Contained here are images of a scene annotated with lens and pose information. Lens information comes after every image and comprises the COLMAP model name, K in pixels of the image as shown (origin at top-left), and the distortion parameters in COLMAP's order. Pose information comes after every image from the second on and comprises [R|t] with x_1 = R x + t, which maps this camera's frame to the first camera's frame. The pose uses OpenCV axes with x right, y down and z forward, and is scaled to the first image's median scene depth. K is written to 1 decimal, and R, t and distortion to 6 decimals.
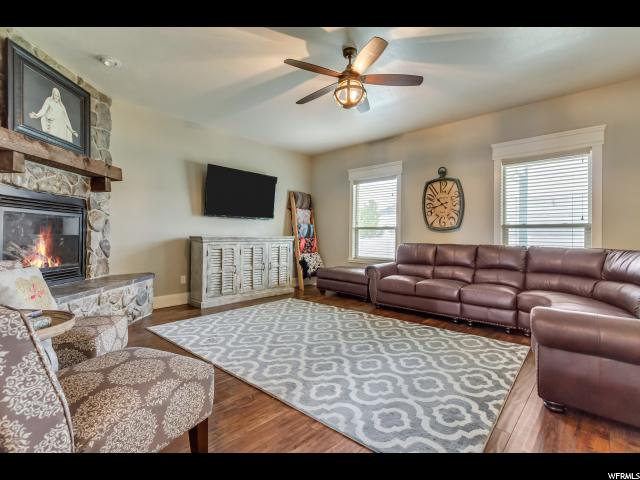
lens RADIAL K [[300.9, 0, 319.9], [0, 300.9, 231.8], [0, 0, 1]] dist [0.007588, -0.000504]
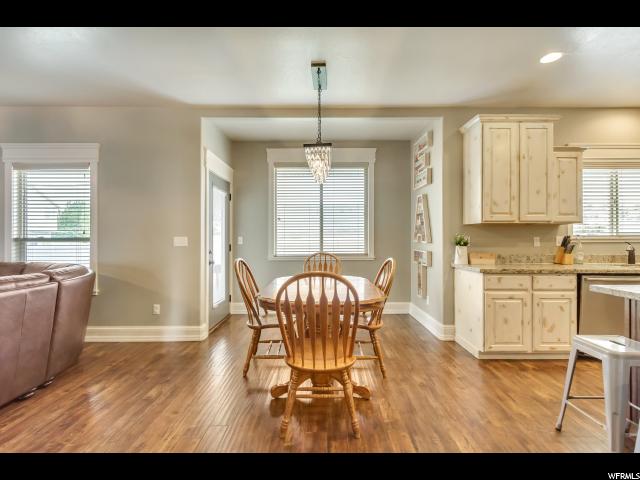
lens RADIAL K [[299.1, 0, 320.4], [0, 299.1, 238.5], [0, 0, 1]] dist [0.008094, -0.000198]
pose [[0.736385, -0.010409, 0.676483, 0.662837], [0.000439, 0.999889, 0.014907, -0.033487], [-0.676563, -0.010681, 0.736308, -0.239227]]
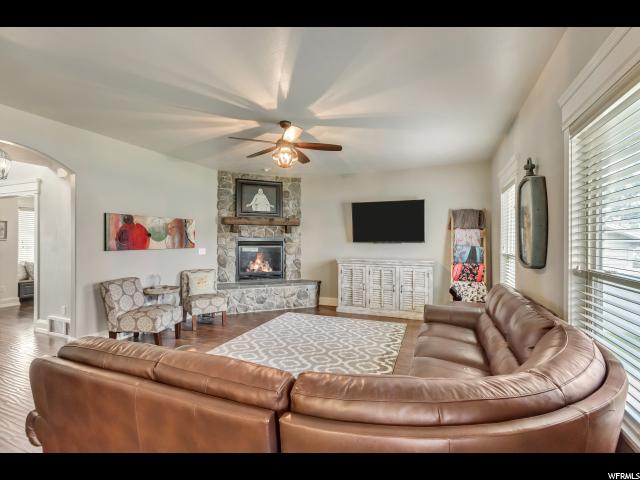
lens RADIAL K [[299.1, 0, 320.4], [0, 299.1, 238.5], [0, 0, 1]] dist [0.008094, -0.000198]
pose [[0.339972, -0.012432, -0.940353, 0.898151], [0.013923, 0.999870, -0.008186, -0.070266], [0.940333, -0.010309, 0.340100, 0.484165]]
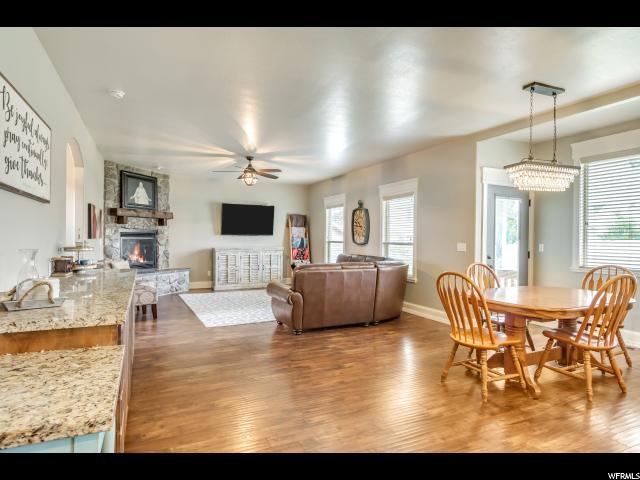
lens RADIAL K [[363.5, 0, 320.0], [0, 363.5, 240.0], [0, 0, 1]] dist [0.015995, 0.000163]
pose [[0.927876, 0.001071, -0.372888, 0.965242], [0.003940, 0.999912, 0.012678, -0.056161], [0.372868, -0.013233, 0.927790, -0.716510]]
